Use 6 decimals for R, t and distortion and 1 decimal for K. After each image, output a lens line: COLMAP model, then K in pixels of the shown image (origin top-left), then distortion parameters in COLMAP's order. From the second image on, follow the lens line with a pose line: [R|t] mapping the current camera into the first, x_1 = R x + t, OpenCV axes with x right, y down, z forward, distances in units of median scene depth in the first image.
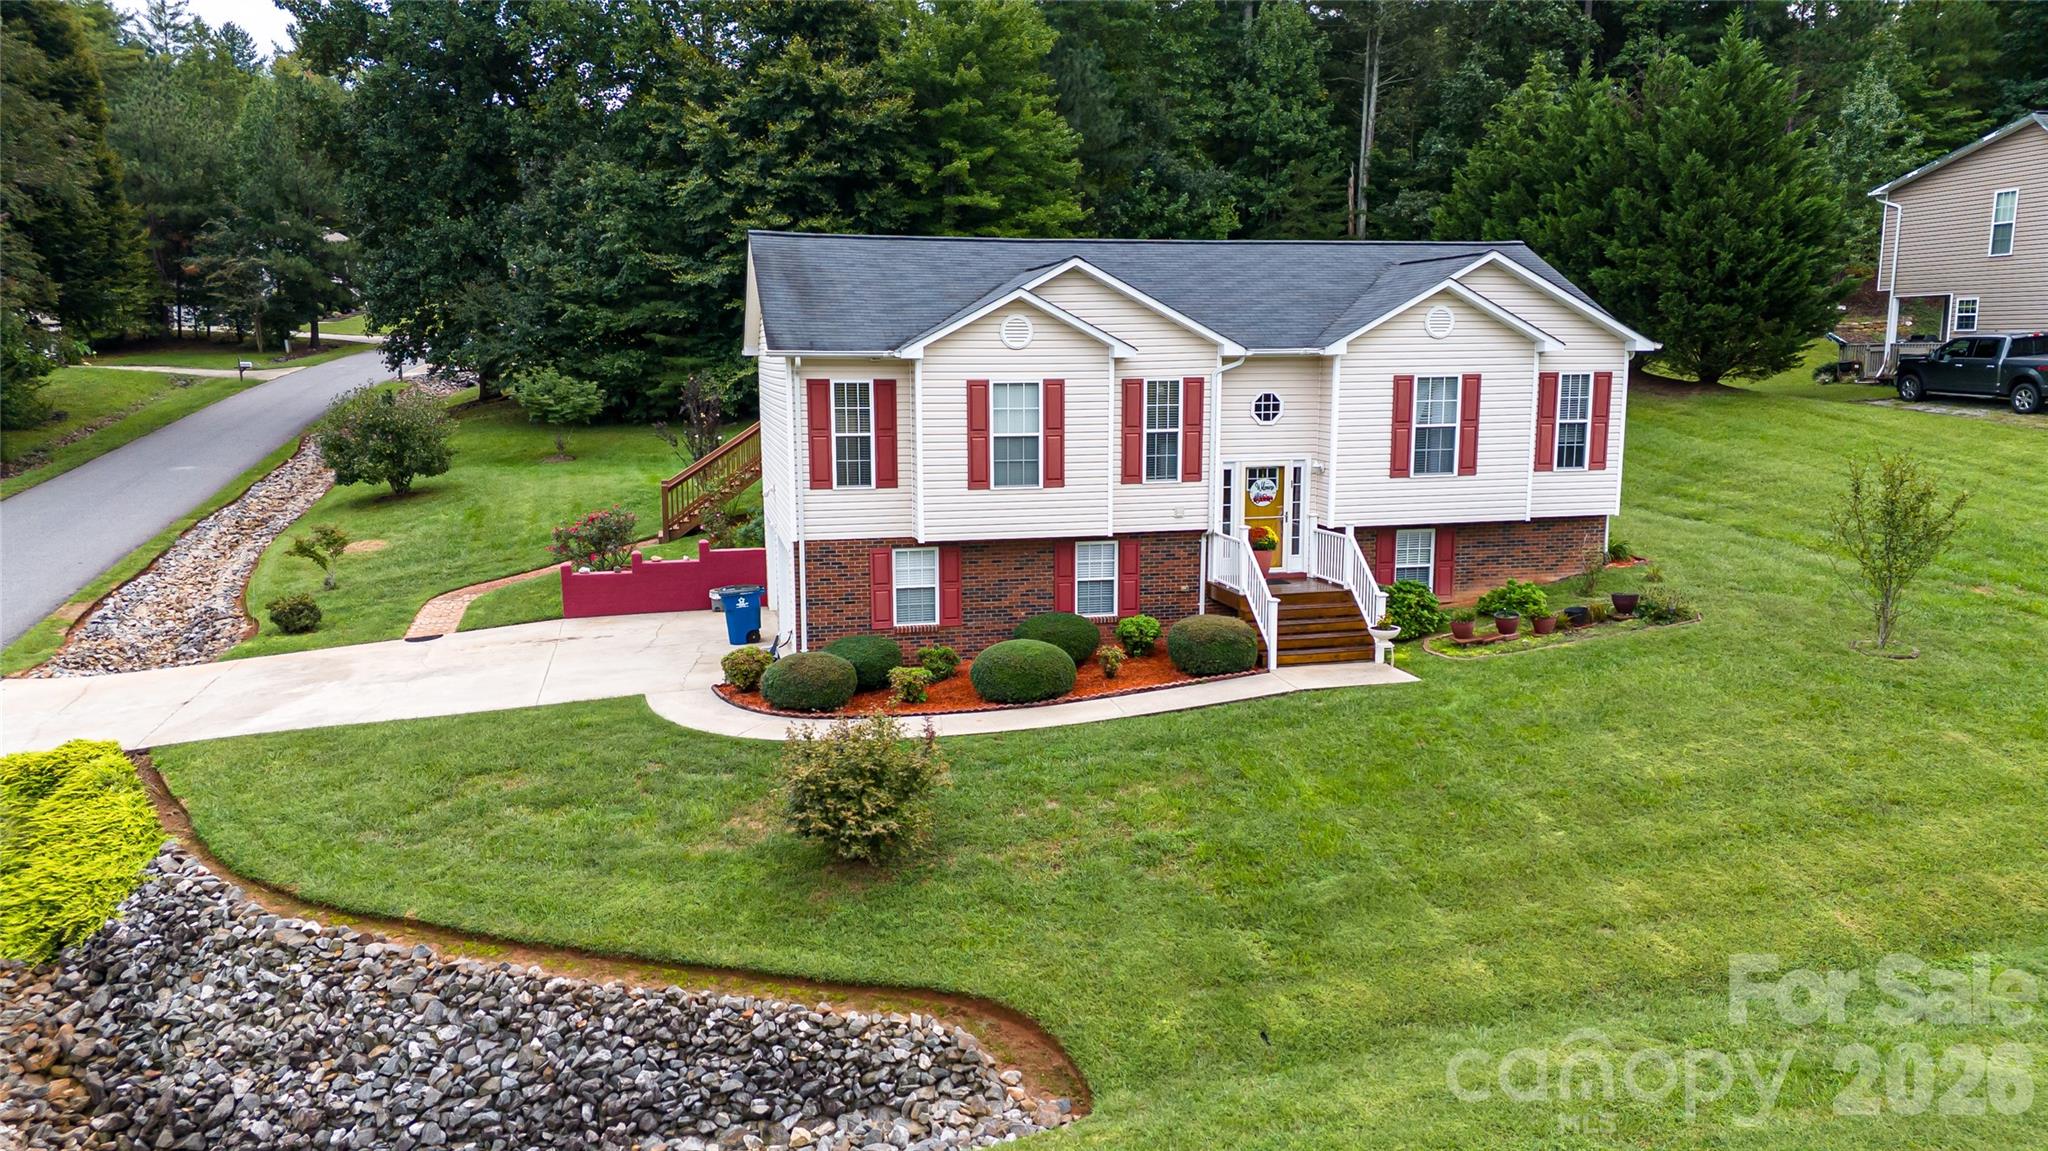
lens RADIAL K [[1448.0, 0, 1006.8], [0, 1448.0, 578.1], [0, 0, 1]] dist [0.064721, -0.057721]
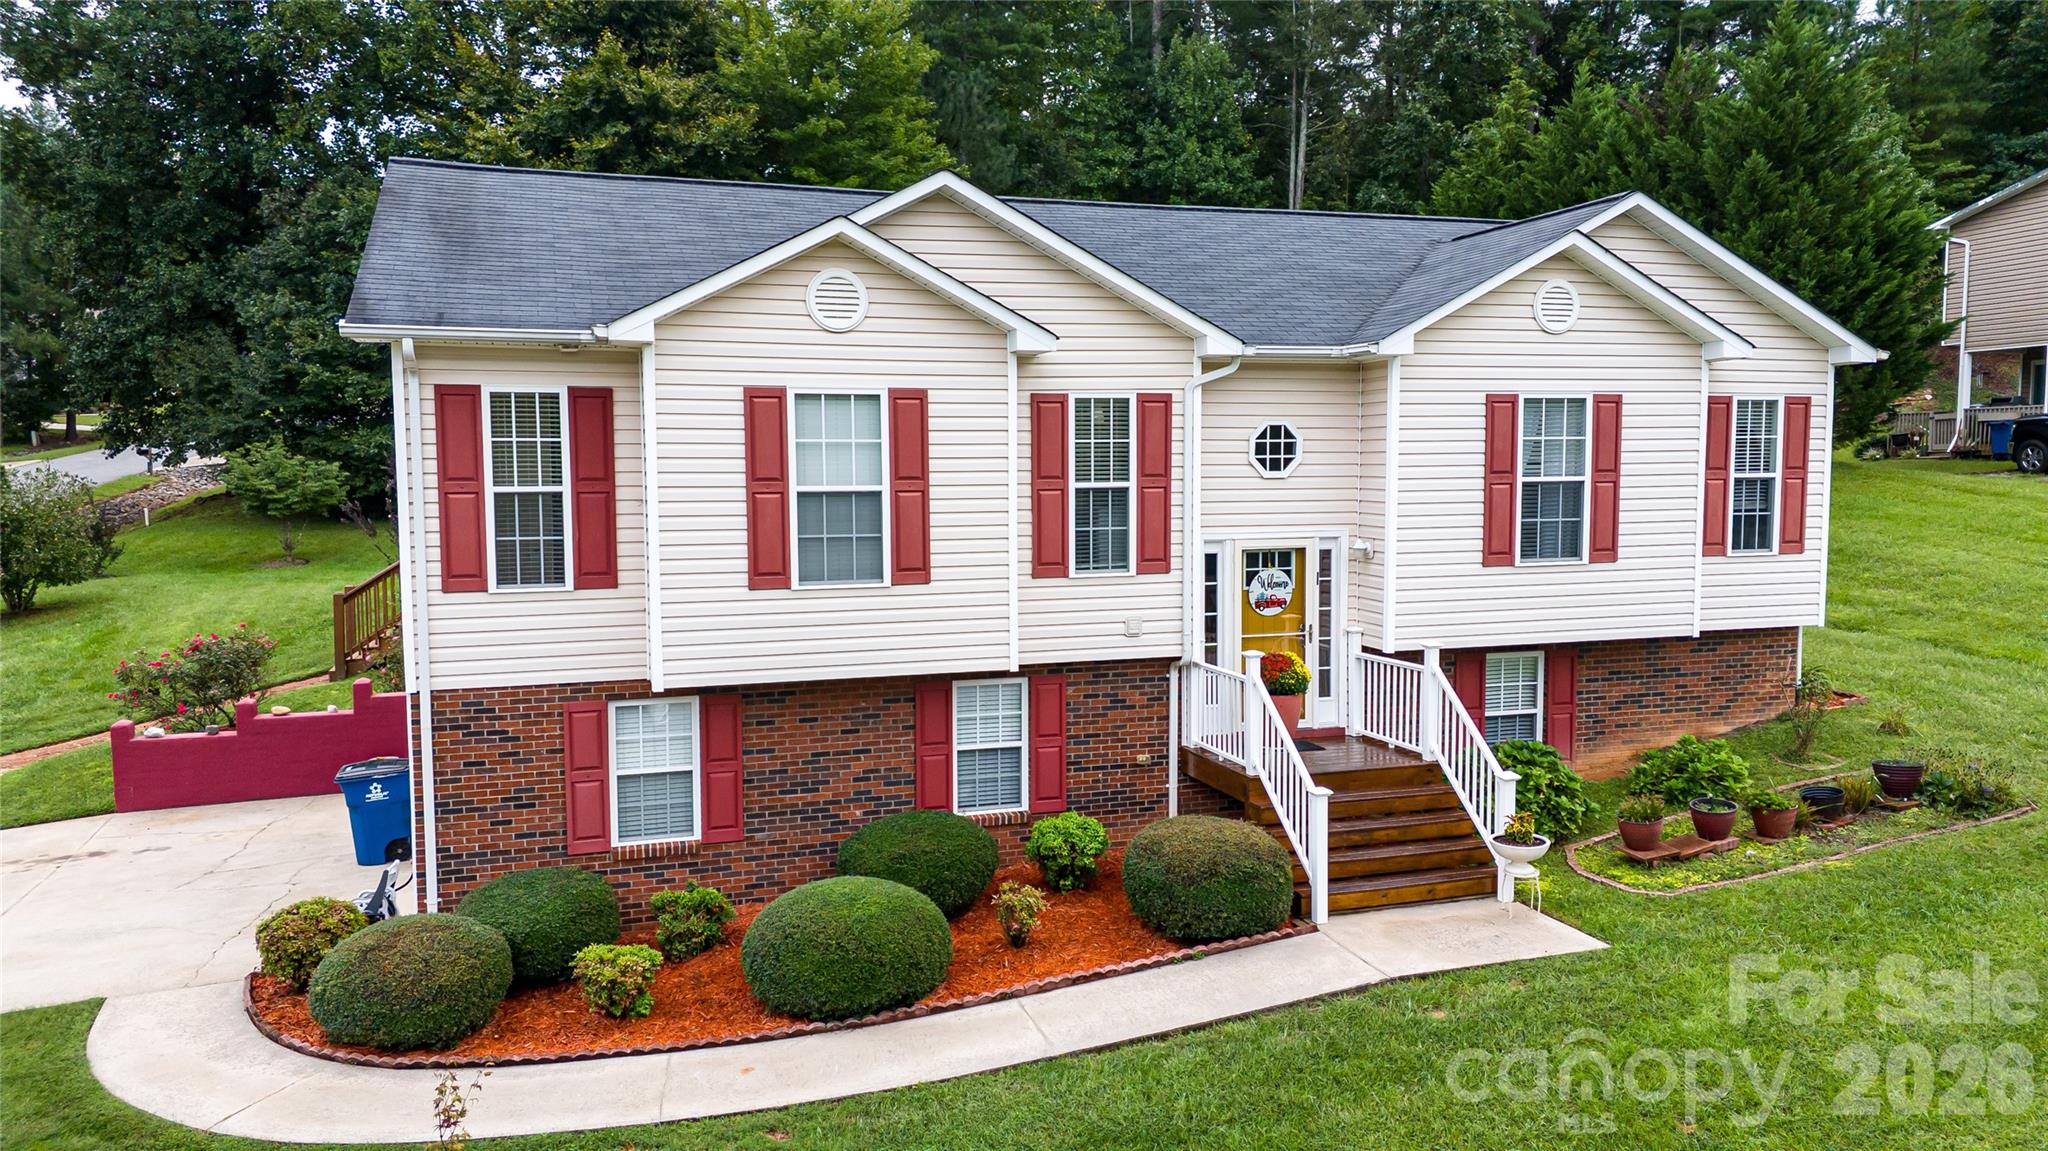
lens RADIAL K [[1448.0, 0, 1025.4], [0, 1448.0, 568.7], [0, 0, 1]] dist [0.064721, -0.057721]
pose [[0.996401, -0.007080, 0.084466, 0.027689], [0.014001, 0.996565, -0.081628, -0.021955], [-0.083598, 0.082516, 0.993077, 0.420835]]
